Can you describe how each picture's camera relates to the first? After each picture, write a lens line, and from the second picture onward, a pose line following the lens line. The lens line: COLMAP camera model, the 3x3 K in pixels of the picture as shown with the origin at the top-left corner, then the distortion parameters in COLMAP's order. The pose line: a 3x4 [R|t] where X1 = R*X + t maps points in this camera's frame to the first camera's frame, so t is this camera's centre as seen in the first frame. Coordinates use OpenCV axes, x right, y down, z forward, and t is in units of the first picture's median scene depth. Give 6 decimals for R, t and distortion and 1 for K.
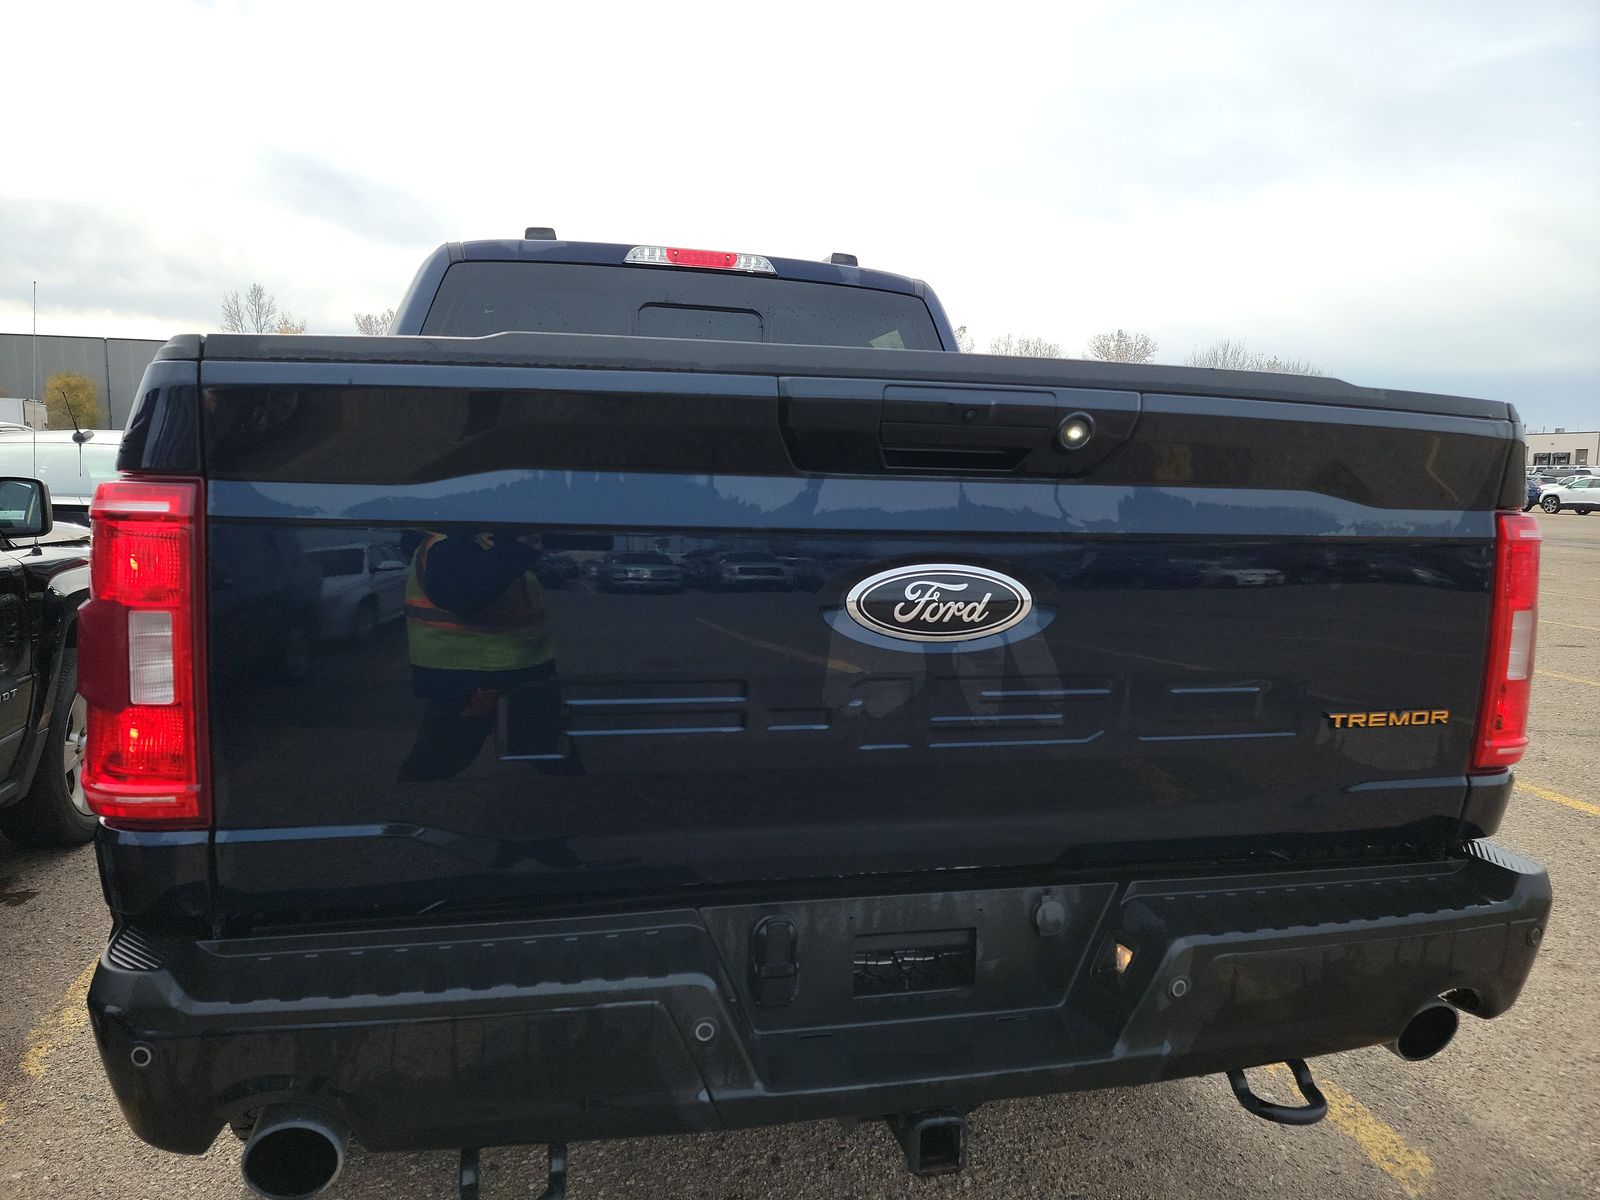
lens RADIAL K [[1120.5, 0, 799.9], [0, 1120.5, 632.5], [0, 0, 1]] dist [0.090088, -0.062907]
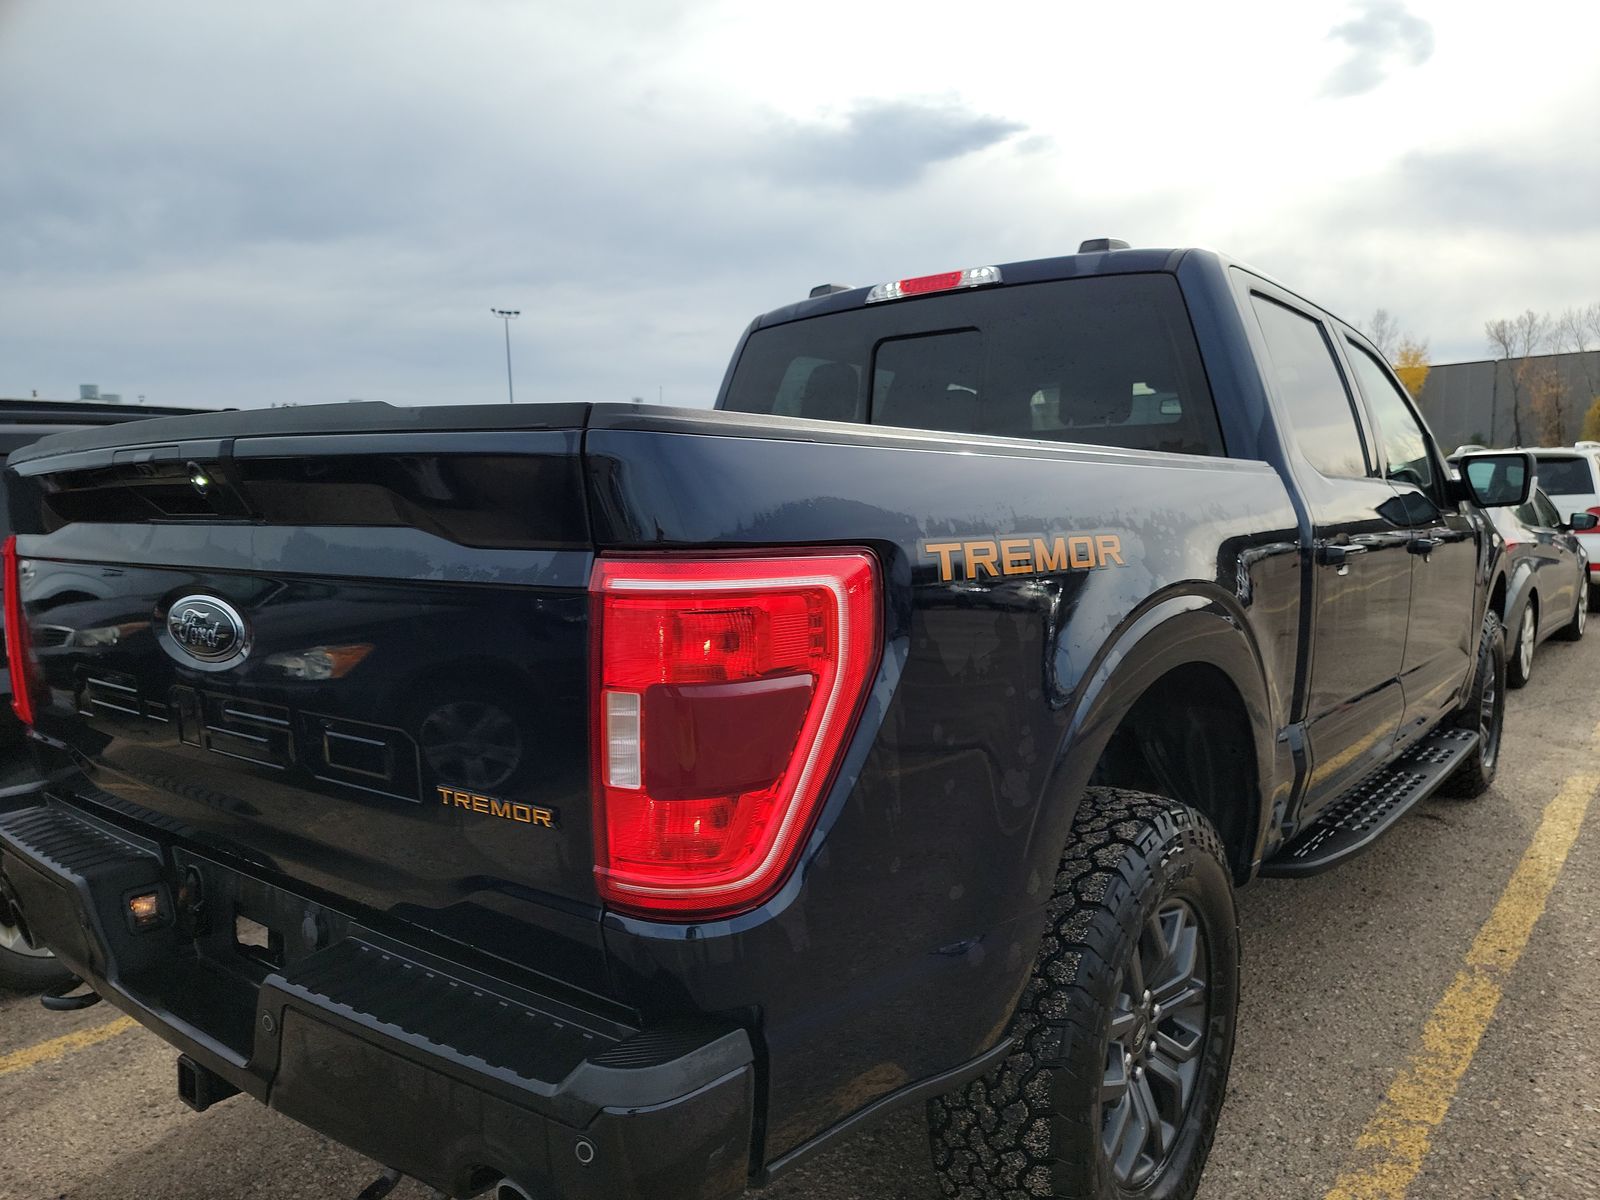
lens RADIAL K [[1132.9, 0, 798.3], [0, 1132.9, 639.8], [0, 0, 1]] dist [0.073629, -0.064109]
pose [[0.600300, 0.060300, -0.797498, 1.298405], [-0.075264, 0.996988, 0.018731, -0.074816], [0.796225, 0.048779, 0.603030, 0.685619]]
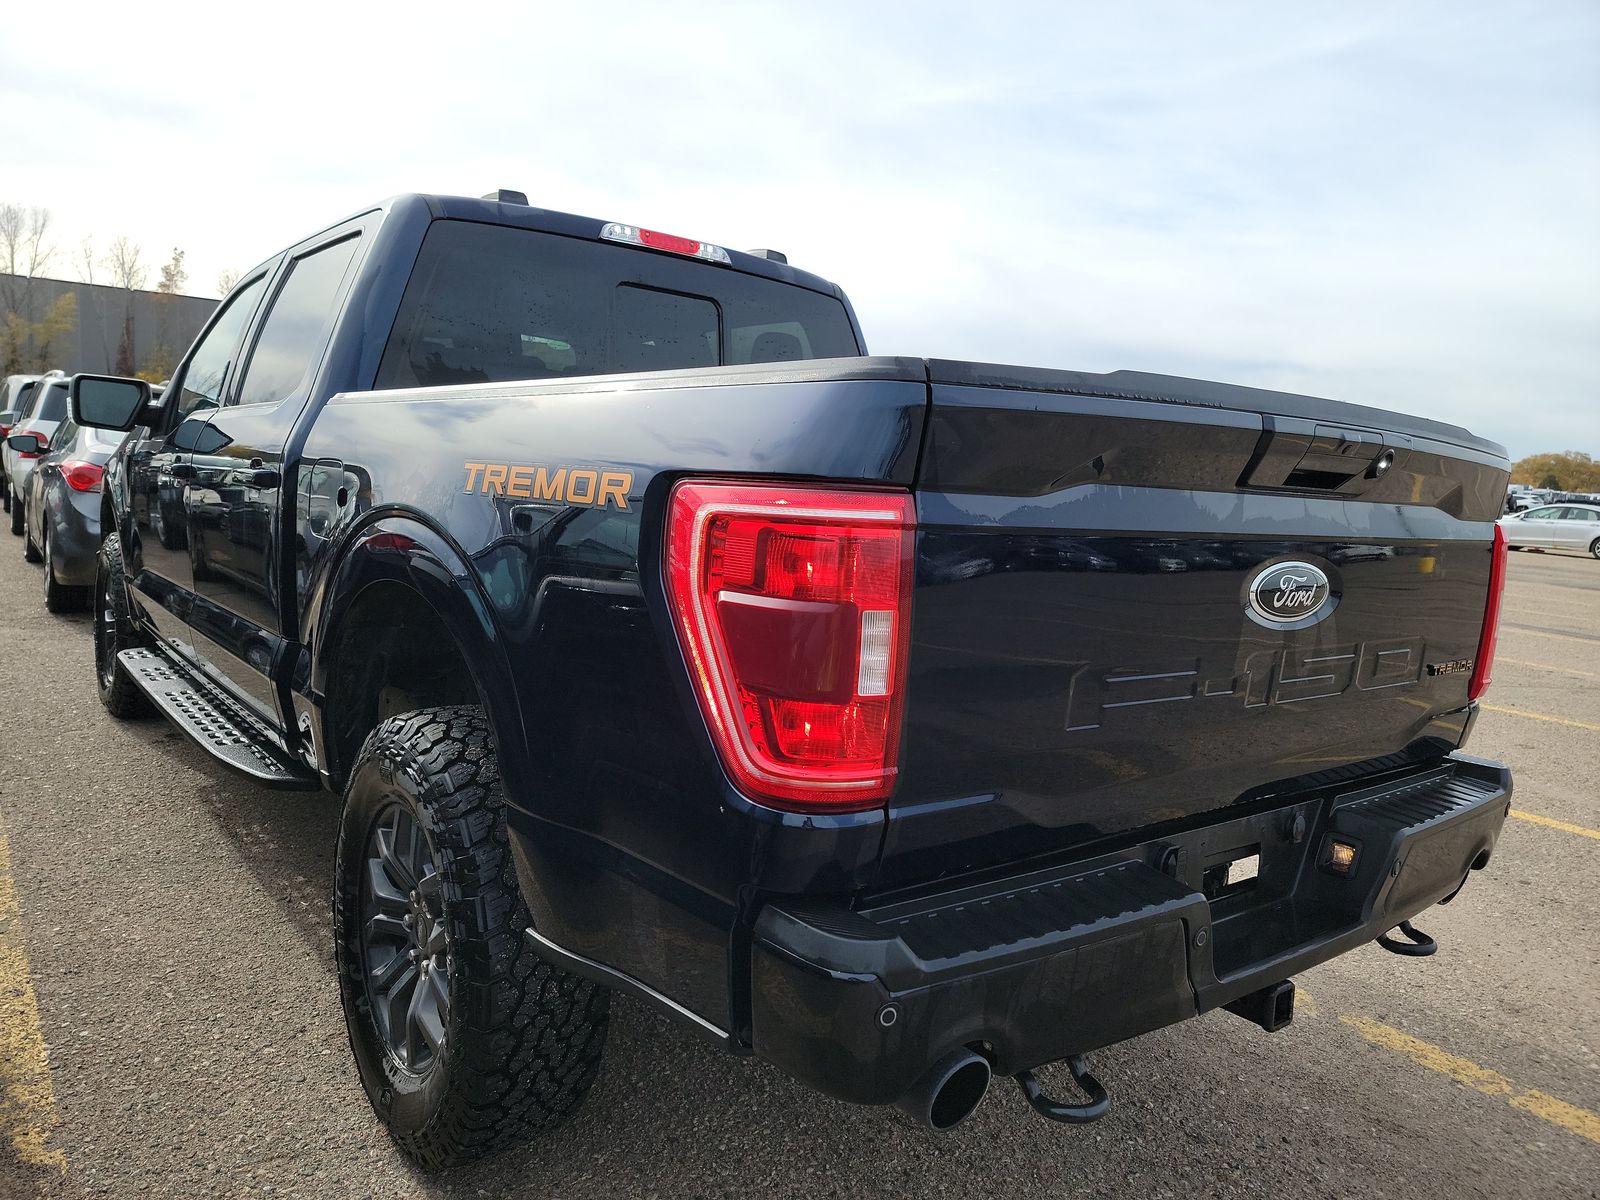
lens RADIAL K [[1120.5, 0, 799.9], [0, 1120.5, 632.5], [0, 0, 1]] dist [0.090088, -0.062907]
pose [[0.909819, -0.025374, 0.414230, -0.828761], [0.013510, 0.999411, 0.031547, -0.025240], [-0.414786, -0.023106, 0.909626, 0.045192]]
